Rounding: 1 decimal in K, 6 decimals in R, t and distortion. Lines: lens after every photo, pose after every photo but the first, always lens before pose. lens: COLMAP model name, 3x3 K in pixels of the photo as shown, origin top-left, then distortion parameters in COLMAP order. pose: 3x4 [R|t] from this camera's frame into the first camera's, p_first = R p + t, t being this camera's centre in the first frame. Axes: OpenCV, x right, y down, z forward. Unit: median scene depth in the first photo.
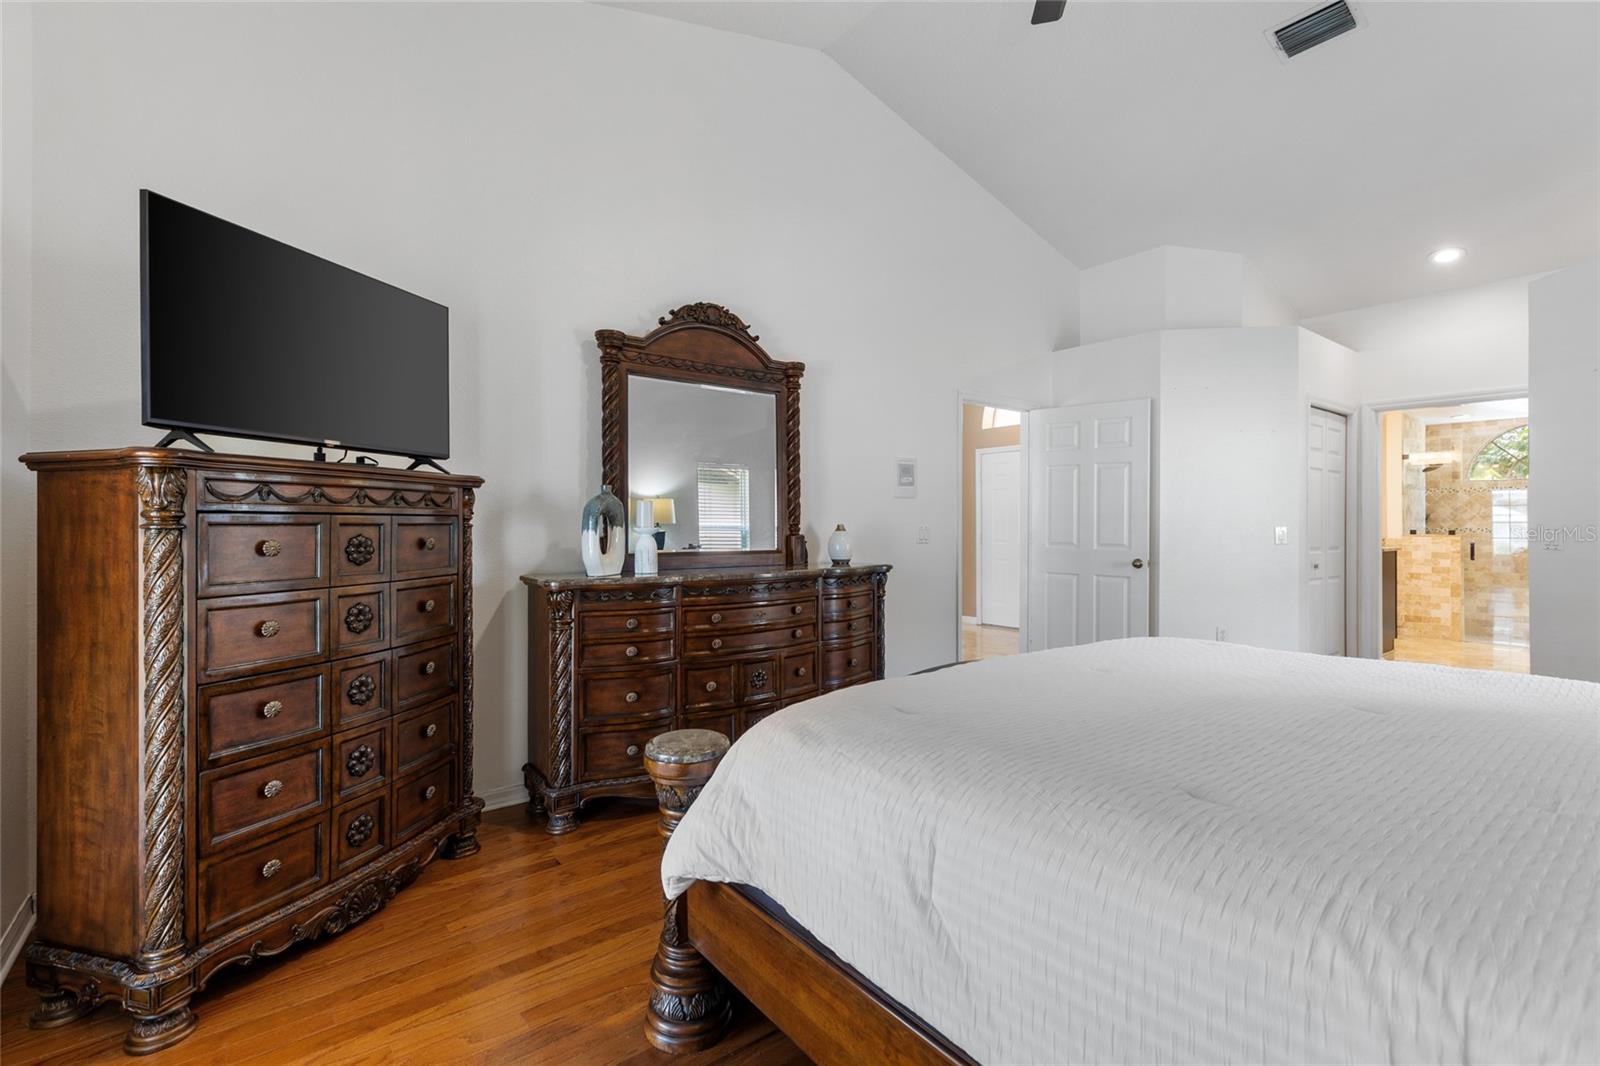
lens RADIAL K [[722.5, 0, 801.4], [0, 722.5, 533.3], [0, 0, 1]] dist [-0.001385, -0.000423]
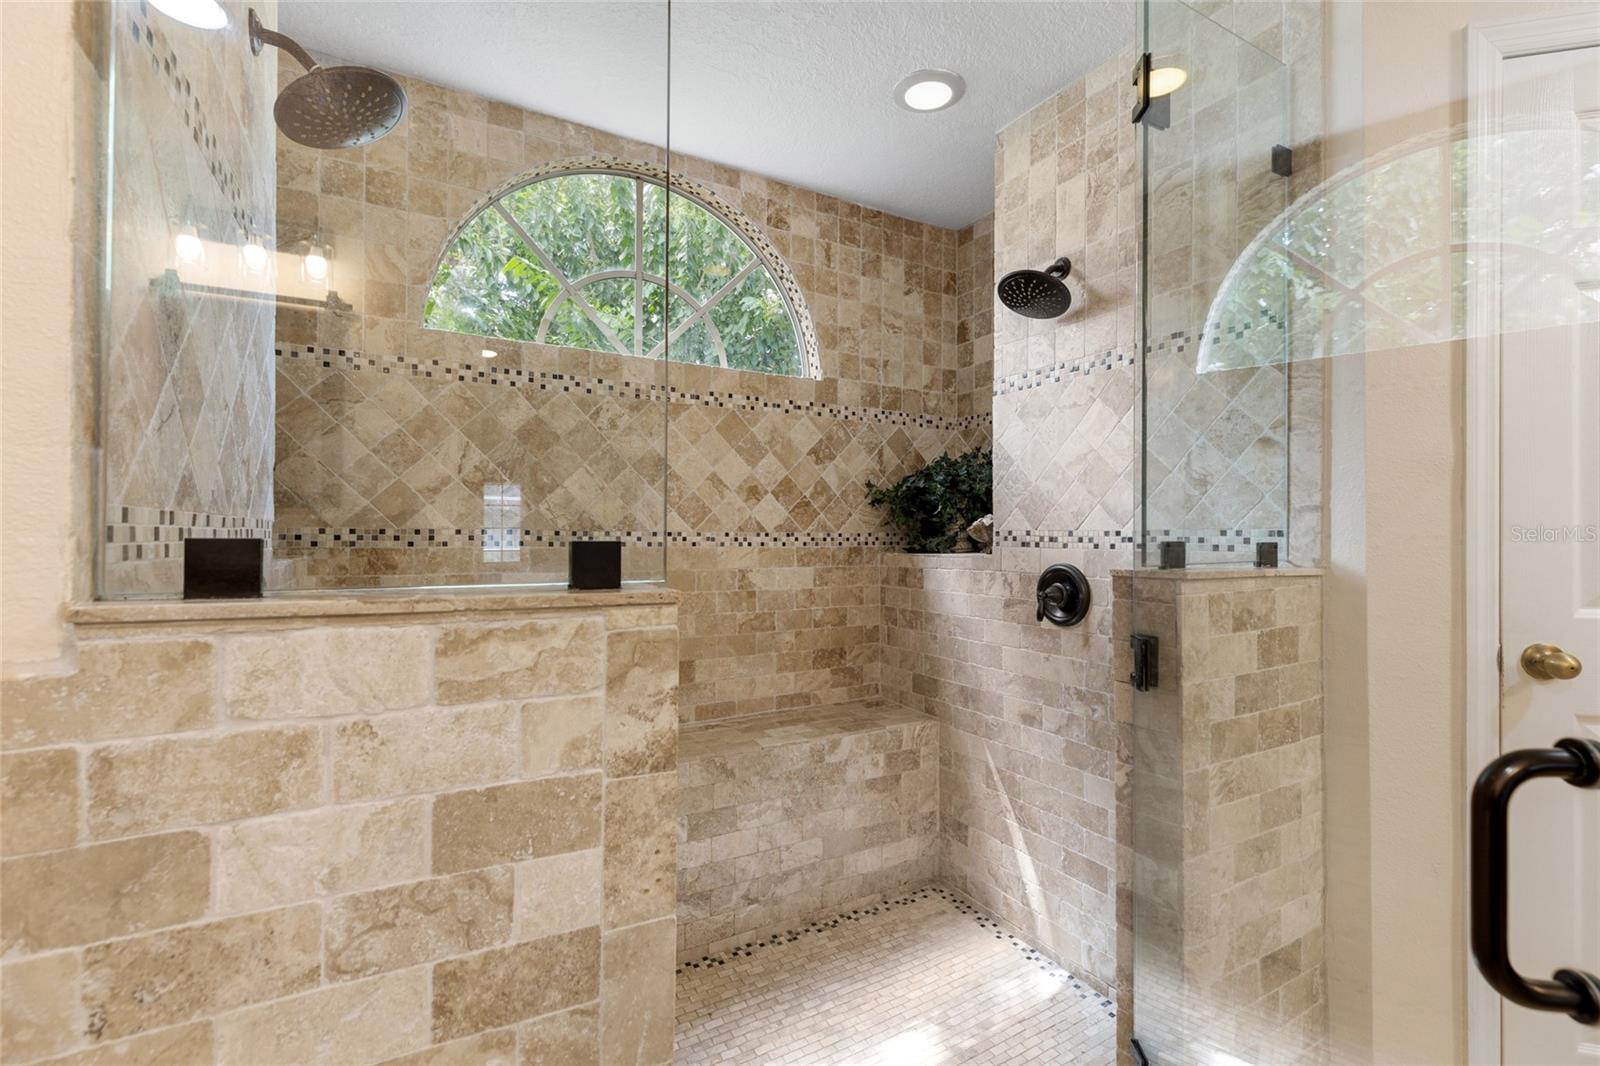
lens RADIAL K [[722.5, 0, 798.8], [0, 722.5, 532.2], [0, 0, 1]] dist [-0.001385, -0.000423]
pose [[0.153006, 0.005554, 0.988210, 0.791438], [-0.002567, 0.999983, -0.005223, -0.005289], [-0.988222, -0.001738, 0.153018, 0.939723]]
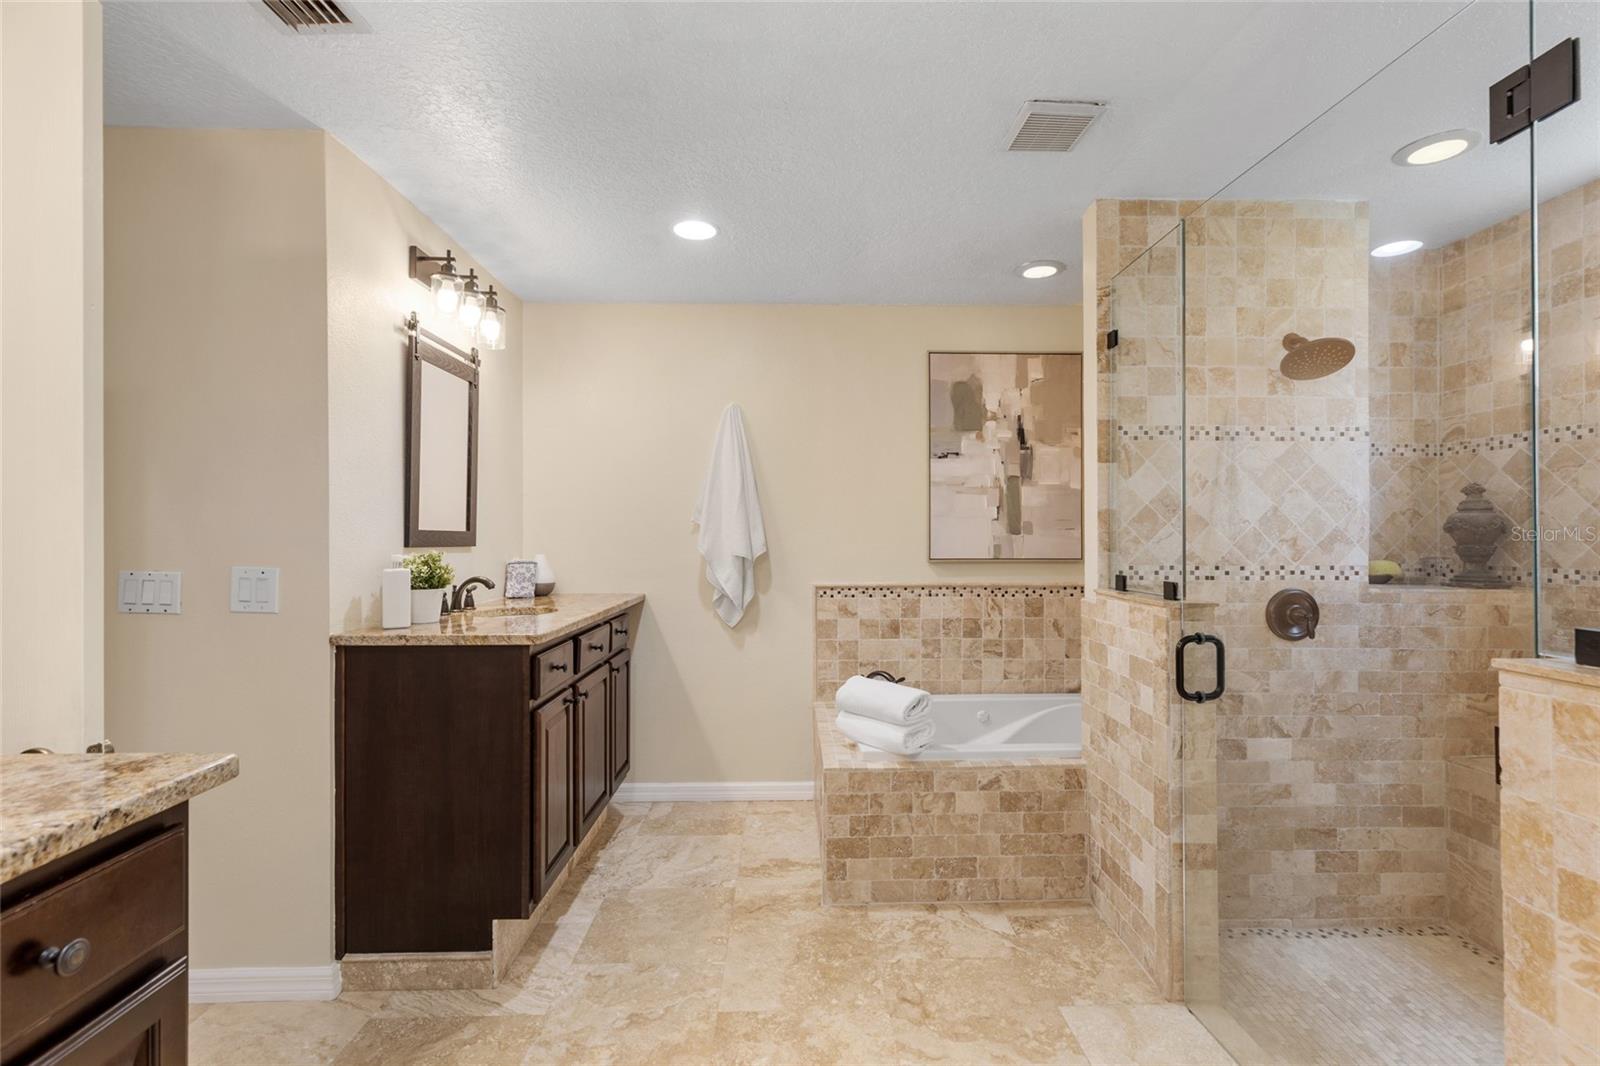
lens RADIAL K [[722.5, 0, 801.5], [0, 722.5, 533.1], [0, 0, 1]] dist [-0.001385, -0.000423]
pose [[0.781235, 0.000553, -0.624237, 0.947545], [-0.002137, 0.999996, -0.001789, -0.021627], [0.624234, 0.002731, 0.781233, 0.688661]]
